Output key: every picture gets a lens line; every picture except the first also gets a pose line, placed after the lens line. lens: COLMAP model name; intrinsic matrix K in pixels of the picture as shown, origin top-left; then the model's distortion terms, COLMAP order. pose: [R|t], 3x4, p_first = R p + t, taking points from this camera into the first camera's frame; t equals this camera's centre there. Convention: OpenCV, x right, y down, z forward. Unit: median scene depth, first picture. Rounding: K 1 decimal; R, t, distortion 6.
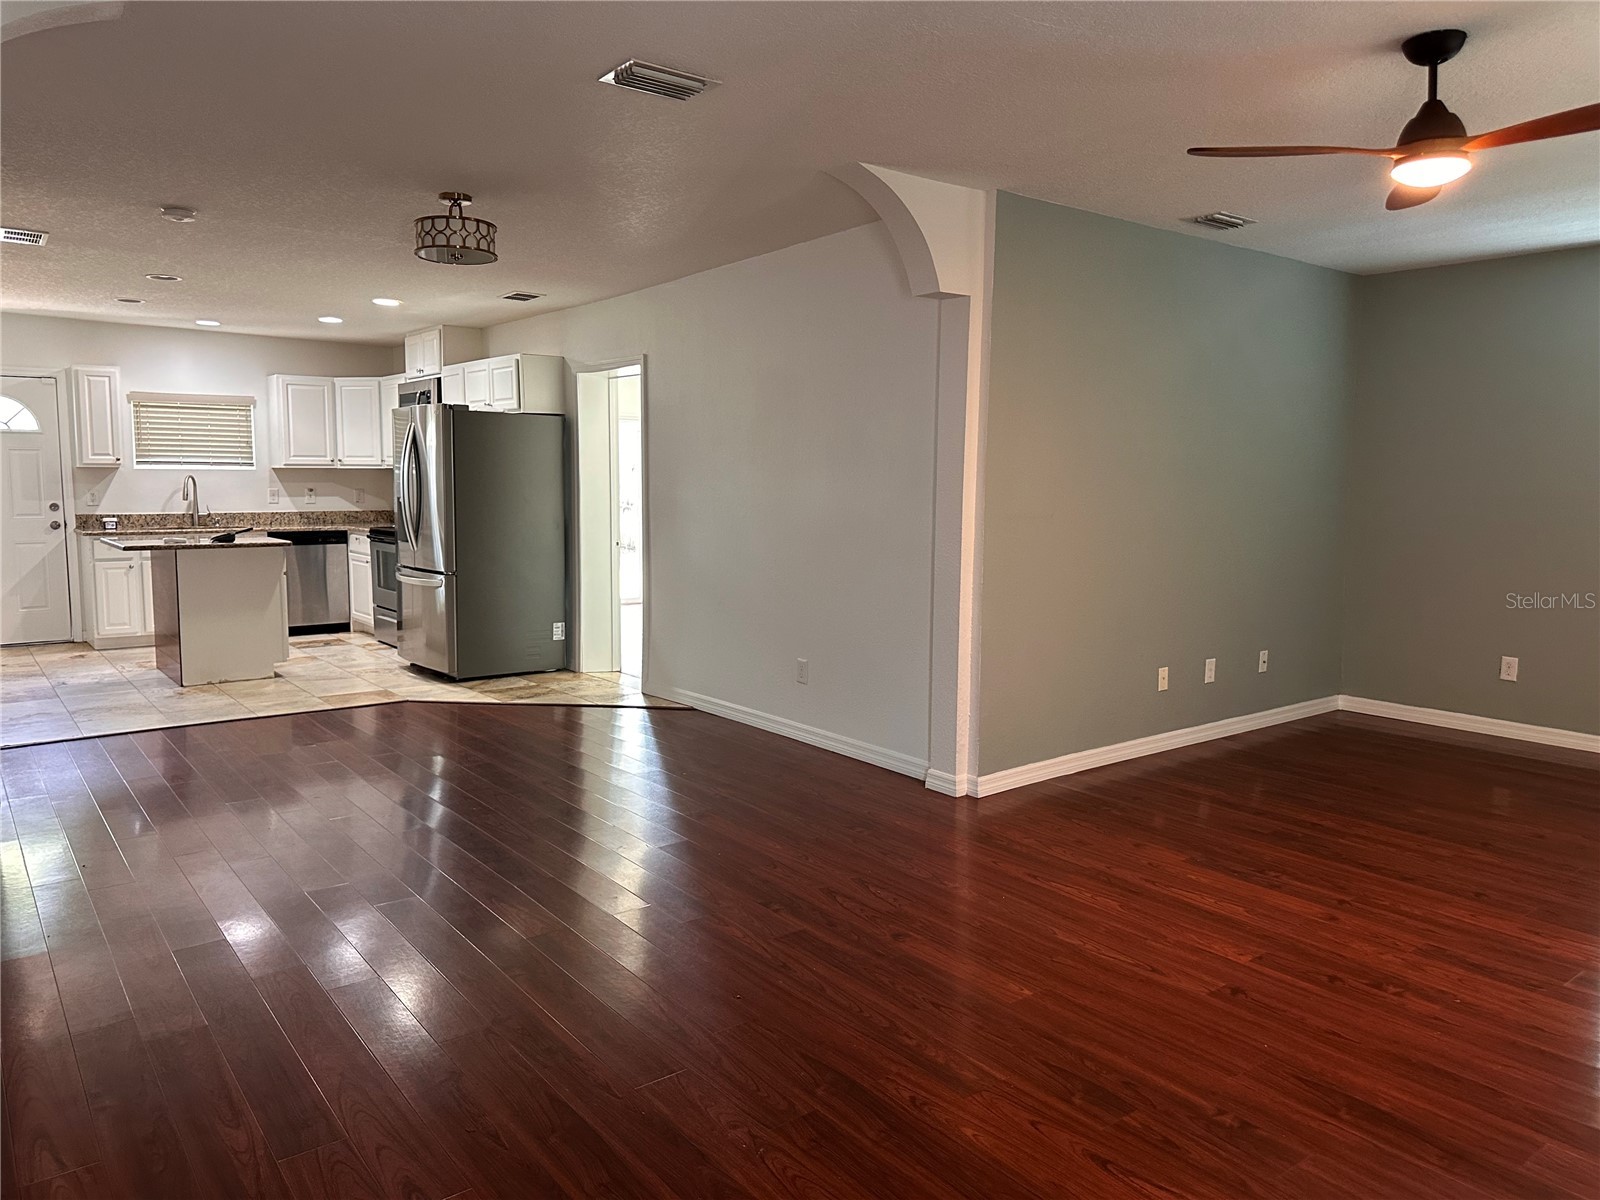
lens RADIAL K [[1124.4, 0, 807.4], [0, 1124.4, 592.2], [0, 0, 1]] dist [0.047448, -0.058280]
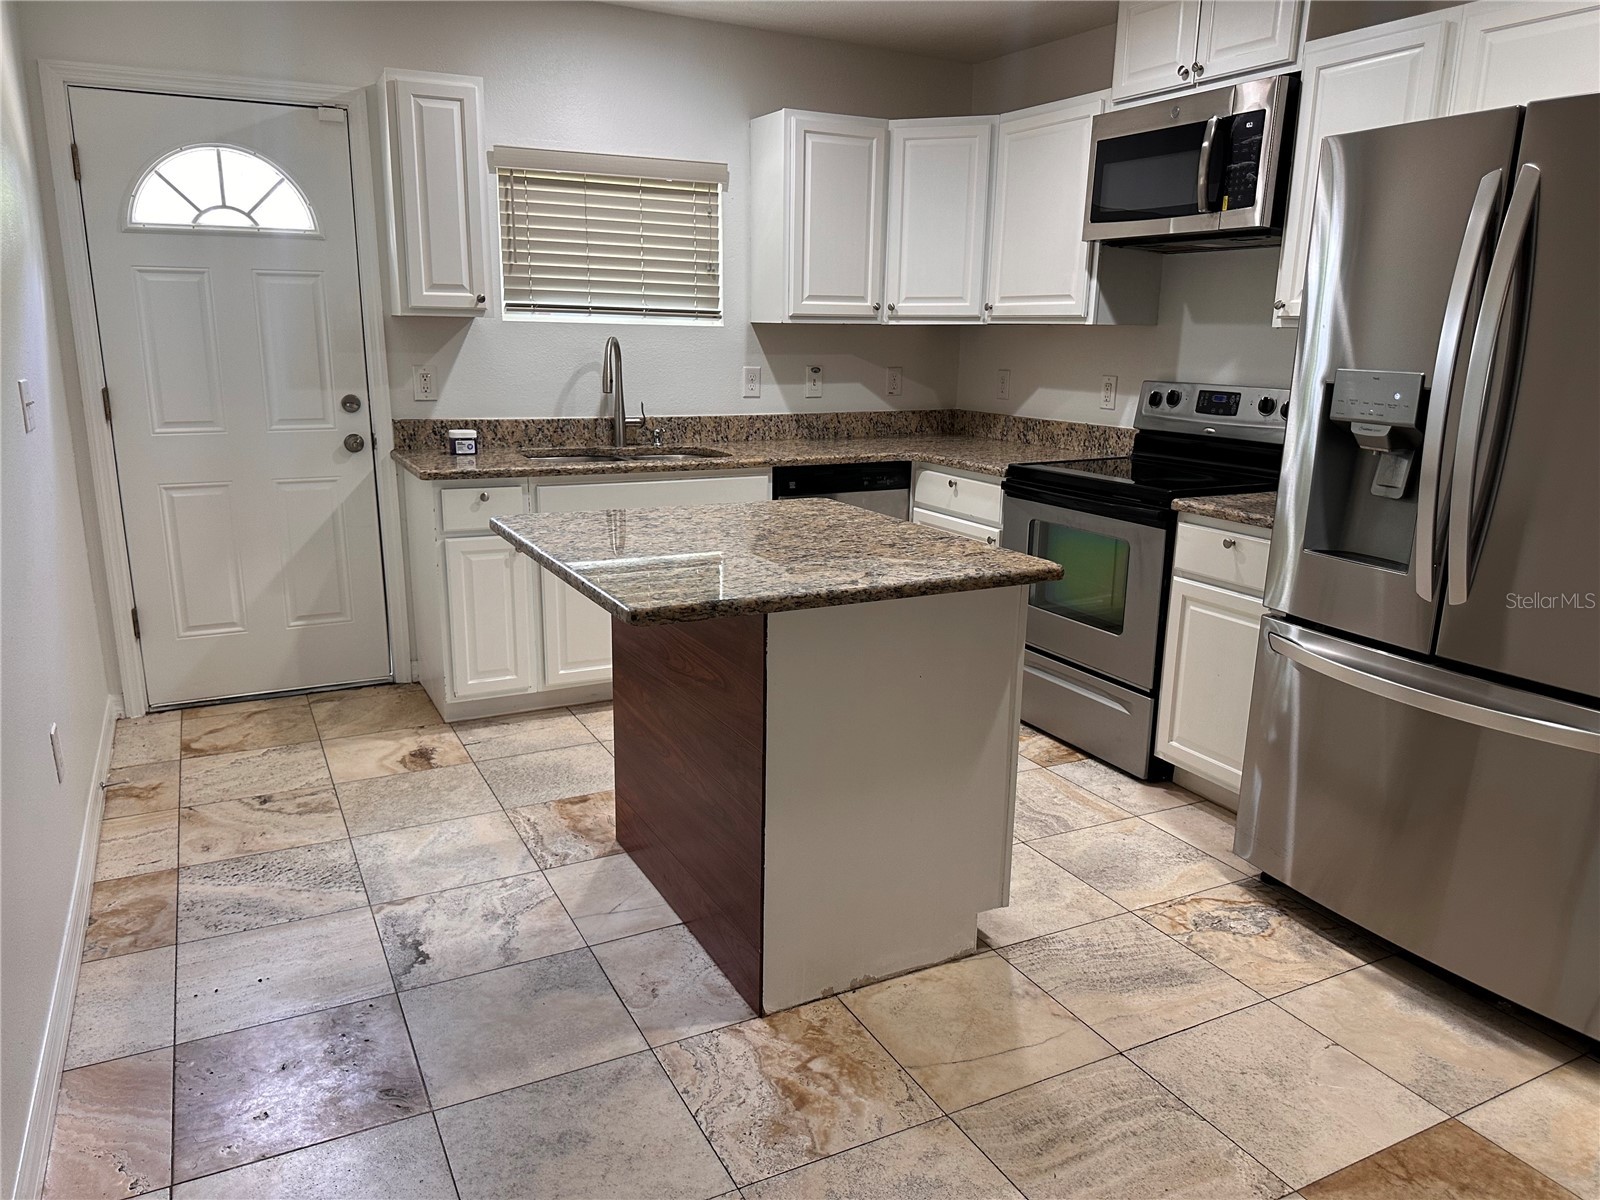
lens RADIAL K [[1124.4, 0, 790.3], [0, 1124.4, 611.2], [0, 0, 1]] dist [0.047448, -0.058280]
pose [[0.980758, 0.055517, -0.187165, -0.635934], [-0.028719, 0.989311, 0.142962, -0.100604], [0.193101, -0.134836, 0.971870, 0.919223]]
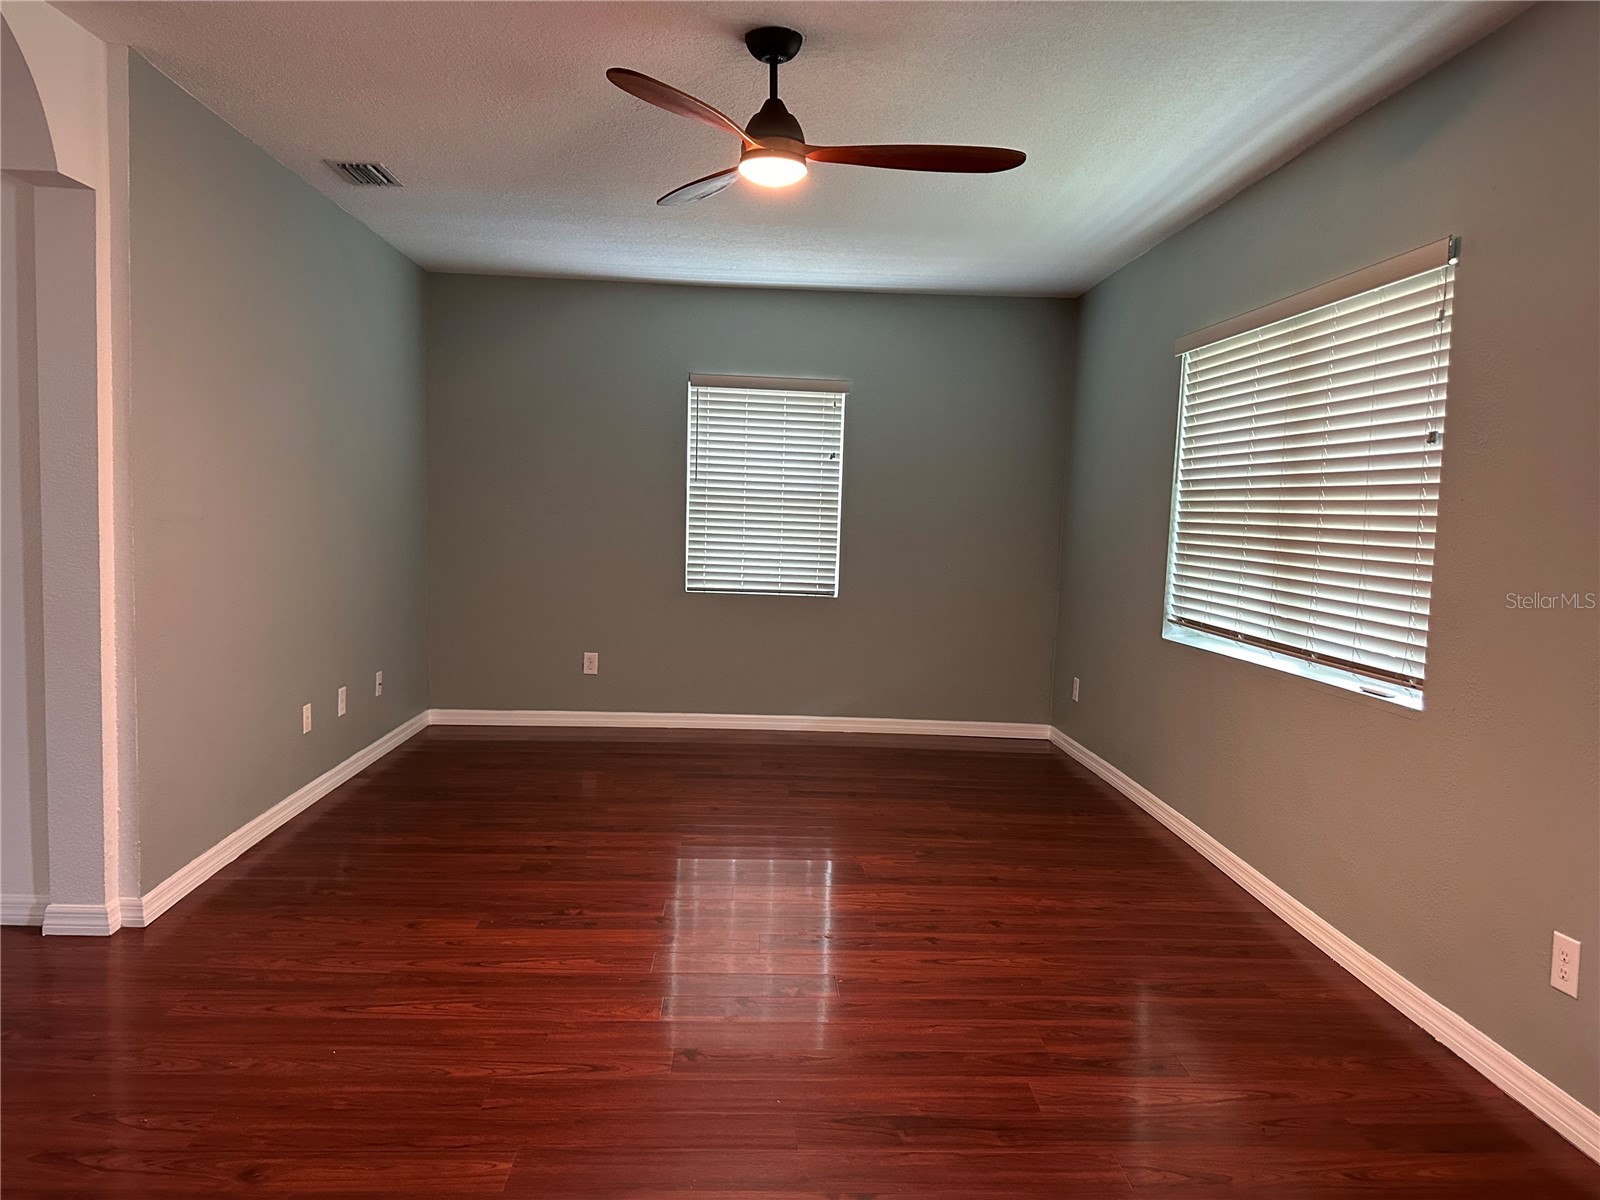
lens RADIAL K [[1124.4, 0, 808.1], [0, 1124.4, 604.7], [0, 0, 1]] dist [0.047448, -0.058280]
pose [[0.577767, -0.060185, 0.813980, -0.135950], [0.060078, 0.997708, 0.031126, -0.009520], [-0.813988, 0.030919, 0.580058, 0.208266]]
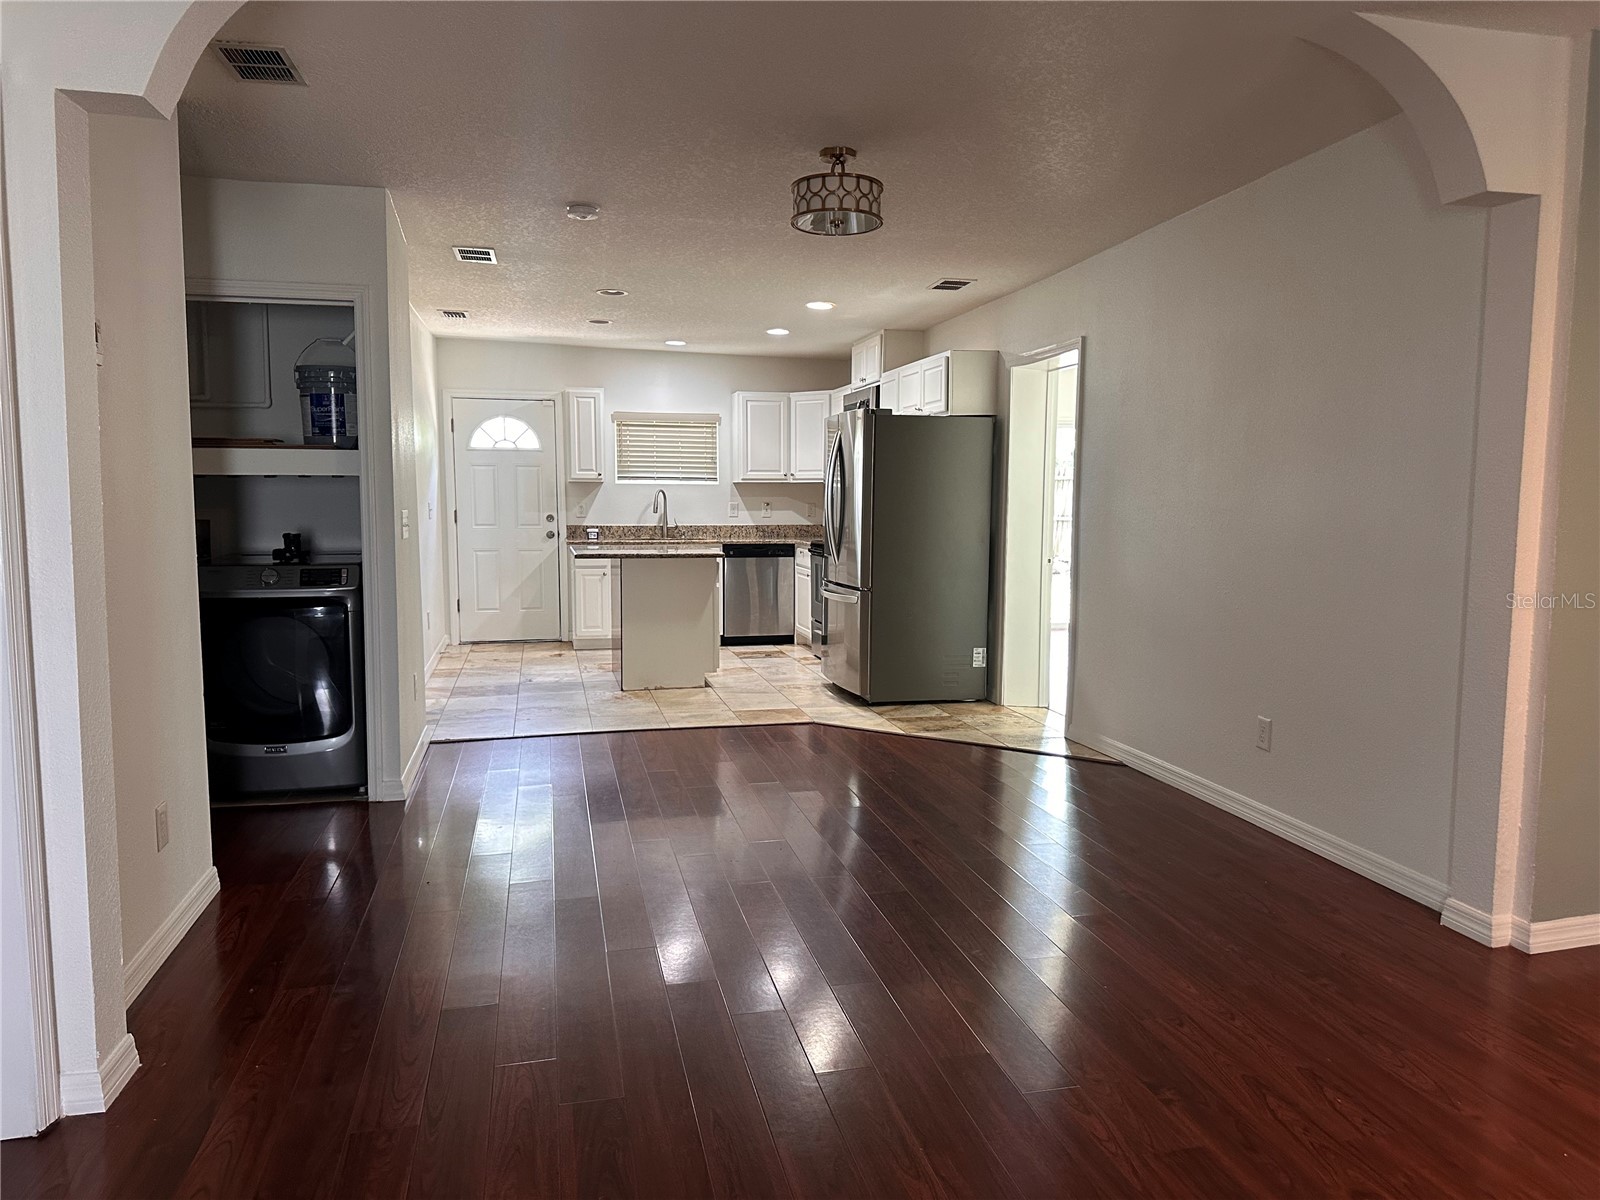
lens RADIAL K [[1124.4, 0, 804.5], [0, 1124.4, 592.3], [0, 0, 1]] dist [0.047448, -0.058280]
pose [[0.910365, 0.032892, -0.412496, 0.025432], [-0.040010, 0.999162, -0.008629, -0.005512], [0.411866, 0.024359, 0.910919, 0.170961]]
